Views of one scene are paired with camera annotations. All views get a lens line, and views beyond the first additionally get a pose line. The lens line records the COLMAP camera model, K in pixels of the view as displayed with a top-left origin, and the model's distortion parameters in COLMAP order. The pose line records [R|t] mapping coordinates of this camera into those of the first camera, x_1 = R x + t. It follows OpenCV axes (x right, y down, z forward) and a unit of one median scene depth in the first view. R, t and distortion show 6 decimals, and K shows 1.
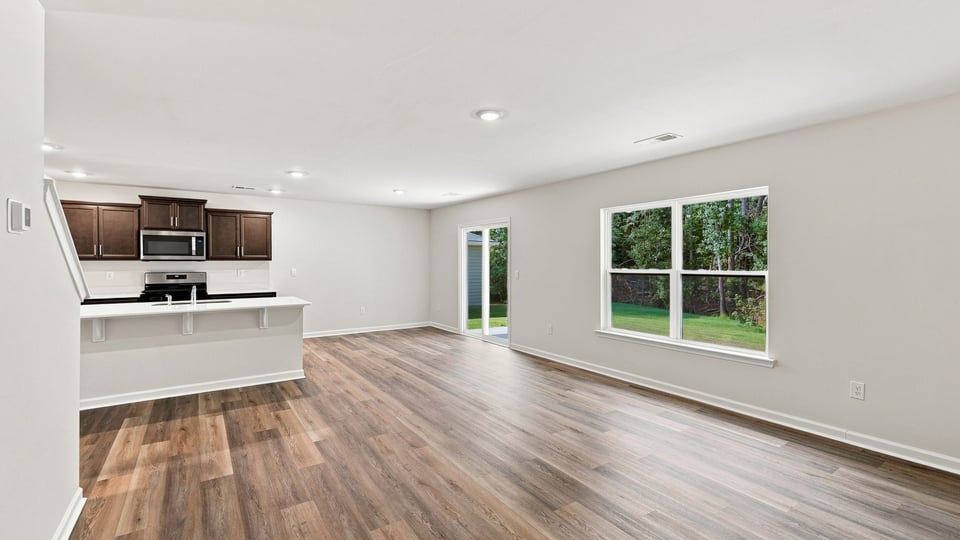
lens RADIAL K [[410.2, 0, 468.4], [0, 410.2, 272.2], [0, 0, 1]] dist [0.011925, -0.001734]
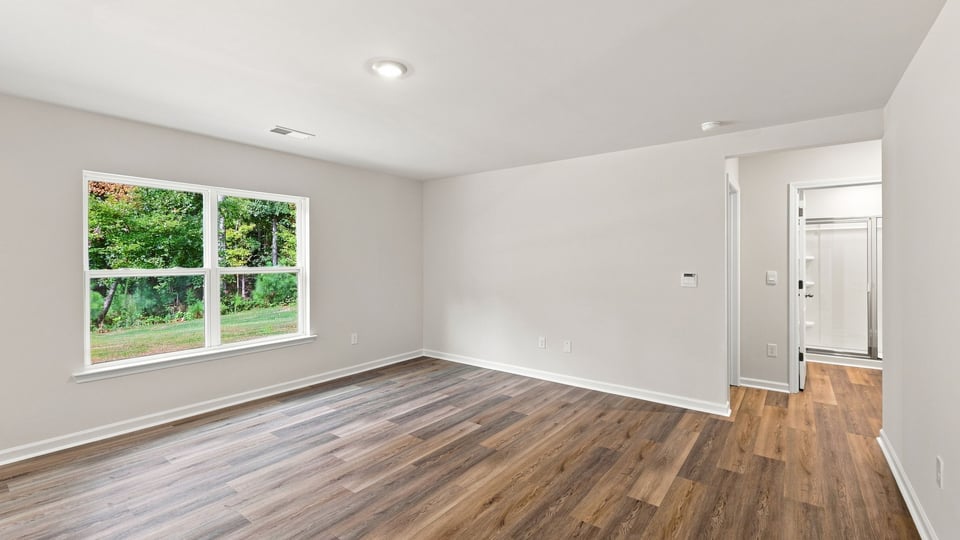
lens RADIAL K [[410.2, 0, 480.1], [0, 410.2, 263.0], [0, 0, 1]] dist [0.011925, -0.001734]
pose [[-0.319936, -0.008522, 0.947401, -0.636628], [0.026507, 0.999488, 0.017942, -0.020055], [-0.947068, 0.030853, -0.319547, 0.931456]]
